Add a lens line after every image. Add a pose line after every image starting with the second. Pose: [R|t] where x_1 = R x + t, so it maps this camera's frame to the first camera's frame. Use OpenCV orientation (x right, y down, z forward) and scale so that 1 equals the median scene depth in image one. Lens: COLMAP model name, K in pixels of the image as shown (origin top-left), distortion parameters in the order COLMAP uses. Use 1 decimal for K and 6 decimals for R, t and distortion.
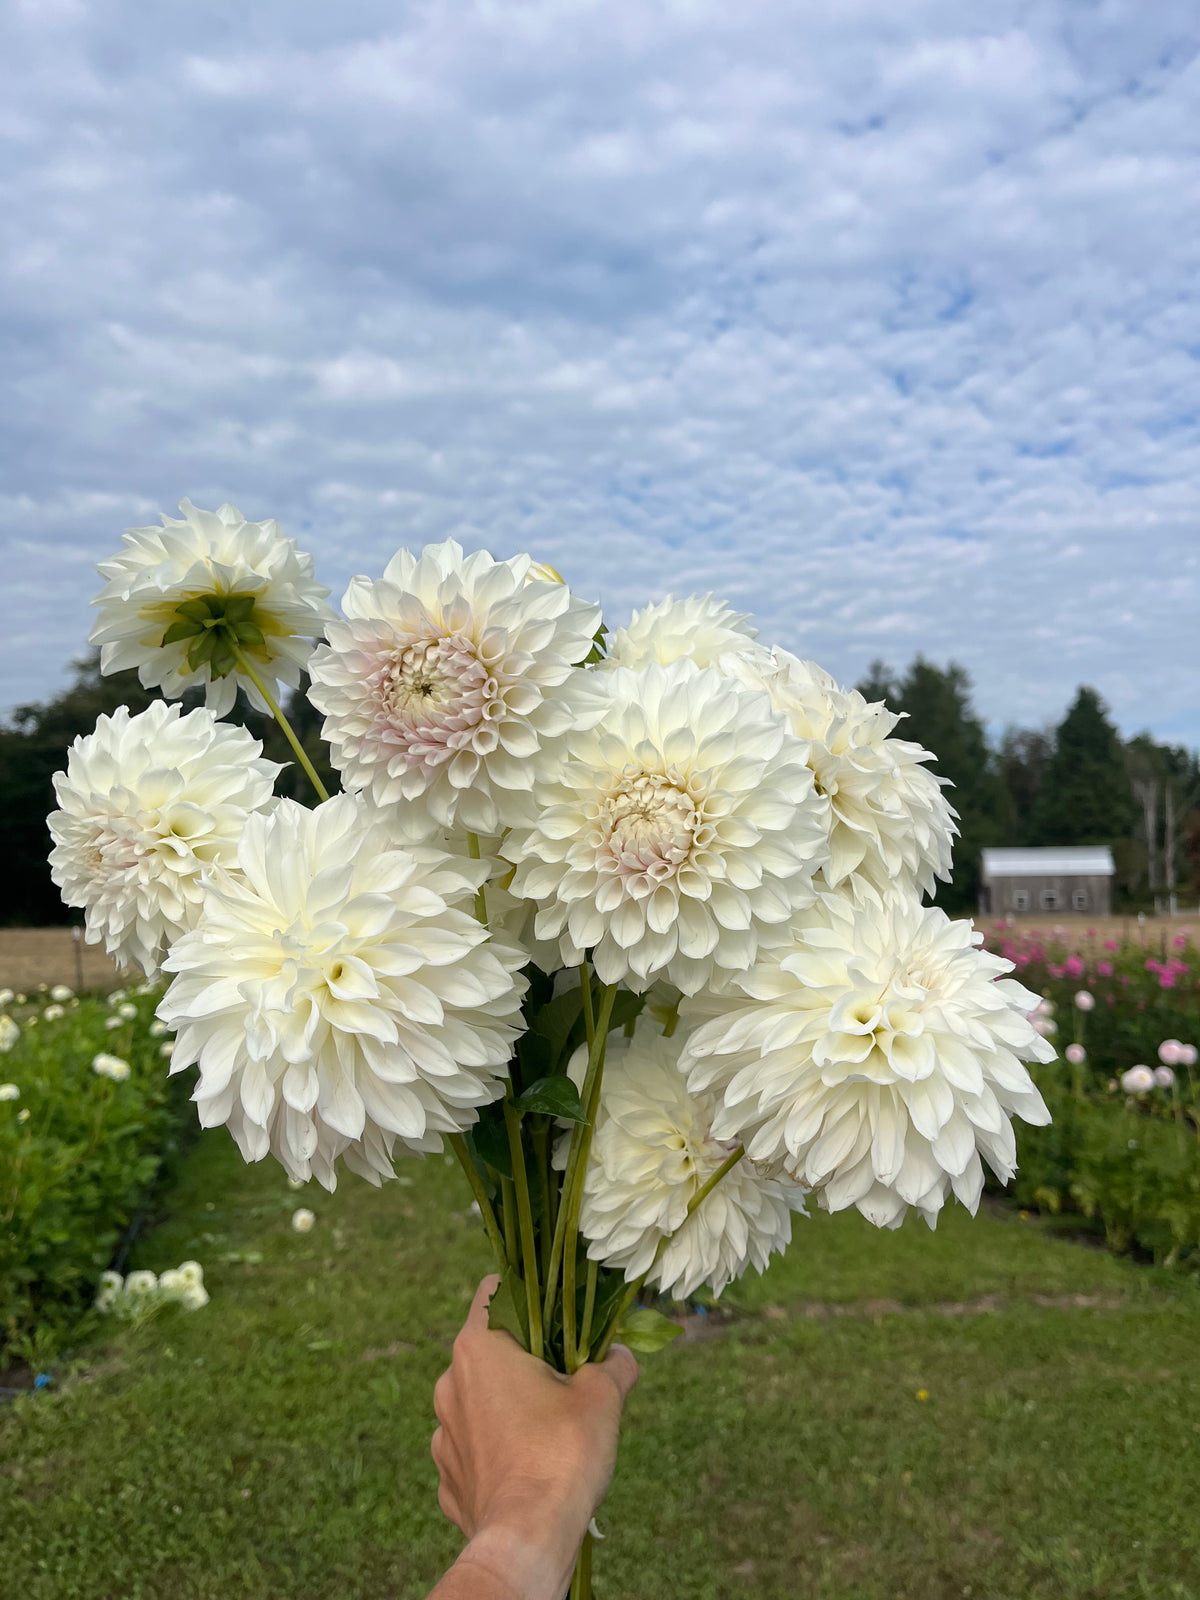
lens RADIAL K [[1246.7, 0, 604.6], [0, 1246.7, 805.2], [0, 0, 1]] dist [0.032707, -0.067050]
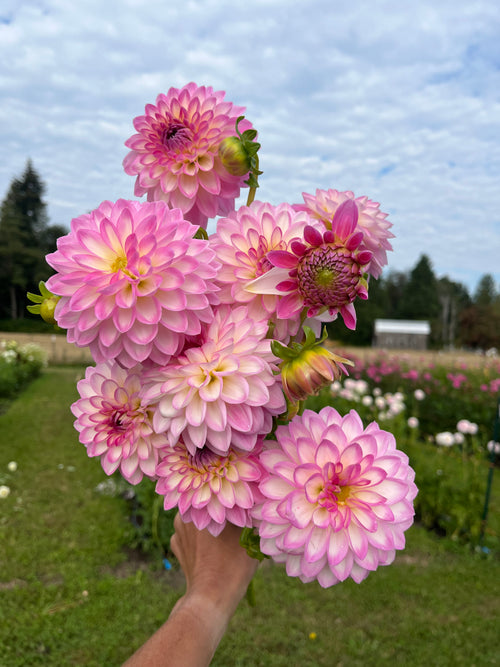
lens RADIAL K [[516.1, 0, 249.5], [0, 516.1, 334.4], [0, 0, 1]] dist [0.035860, -0.085161]
pose [[0.996973, 0.054825, 0.055122, 0.073781], [-0.058915, 0.995400, 0.075554, 0.017234], [-0.050727, -0.078573, 0.995617, 0.234405]]
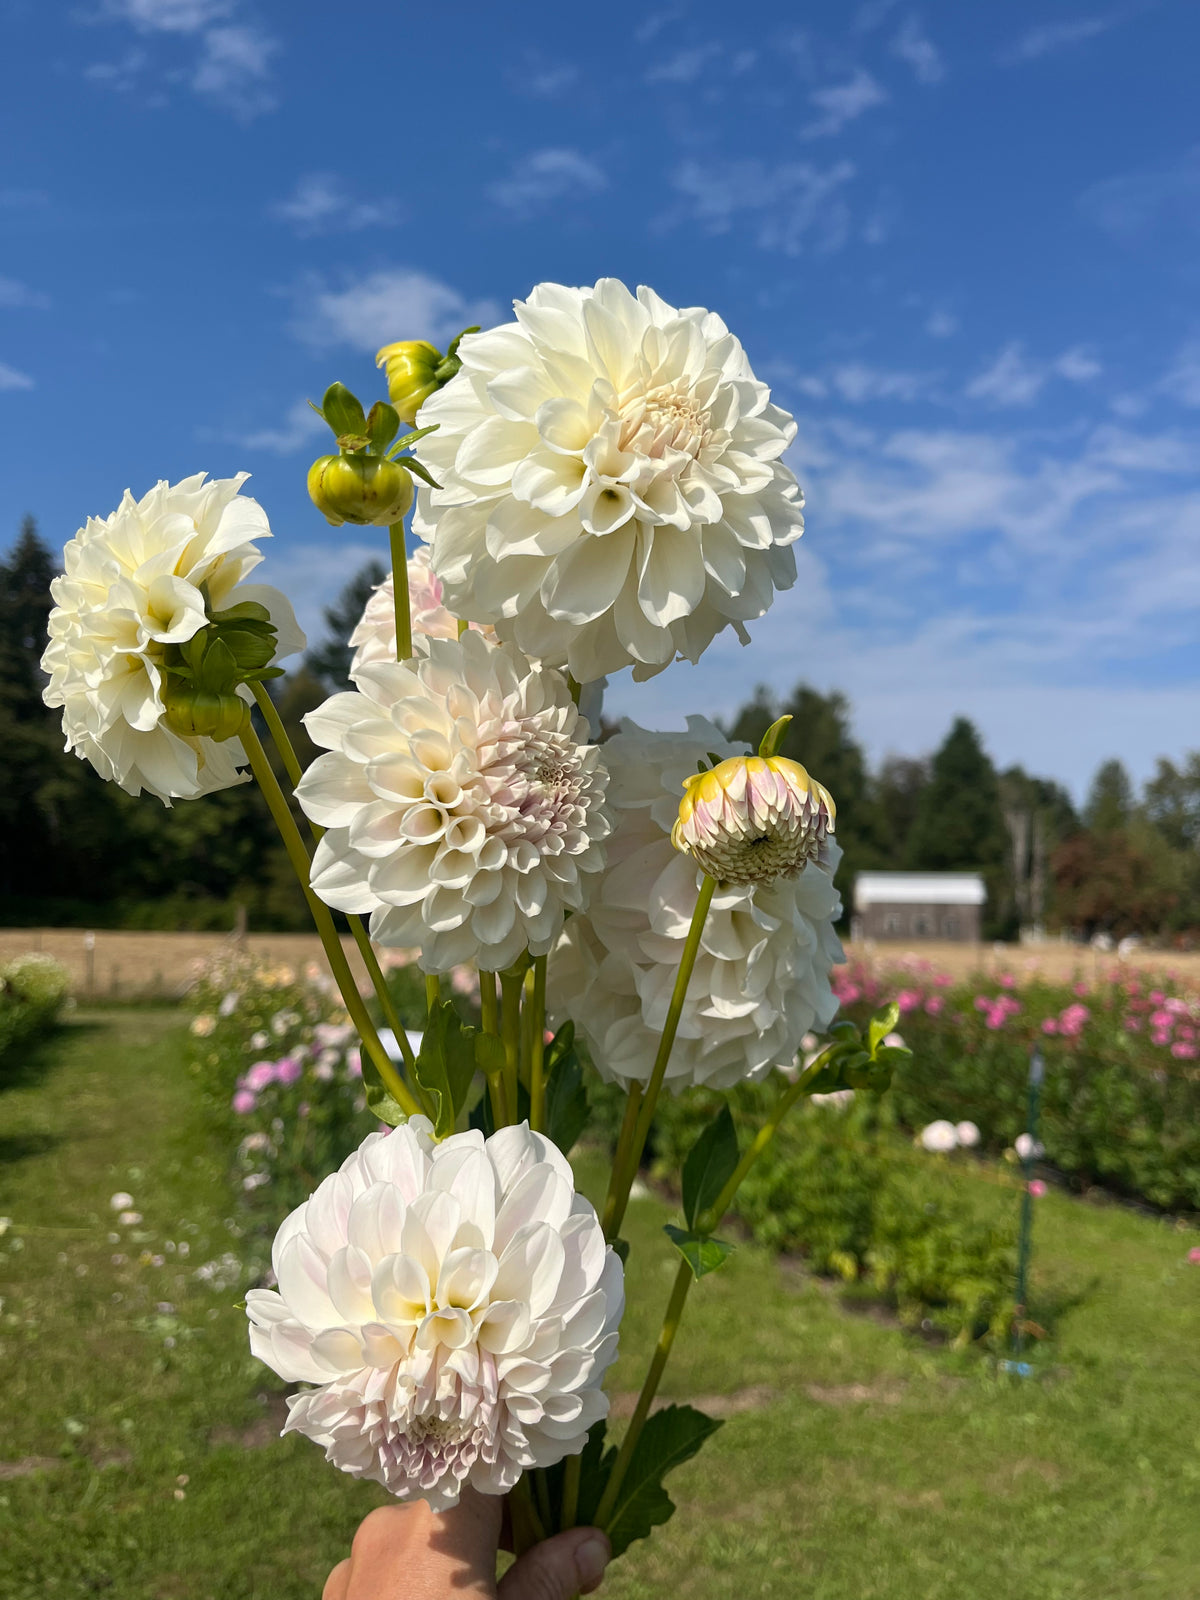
lens RADIAL K [[1246.7, 0, 603.8], [0, 1246.7, 814.9], [0, 0, 1]] dist [0.032707, -0.067050]
pose [[0.995774, 0.034060, 0.085286, 0.095608], [-0.033734, 0.999417, -0.005259, -0.001718], [-0.085416, 0.002360, 0.996343, 0.111719]]
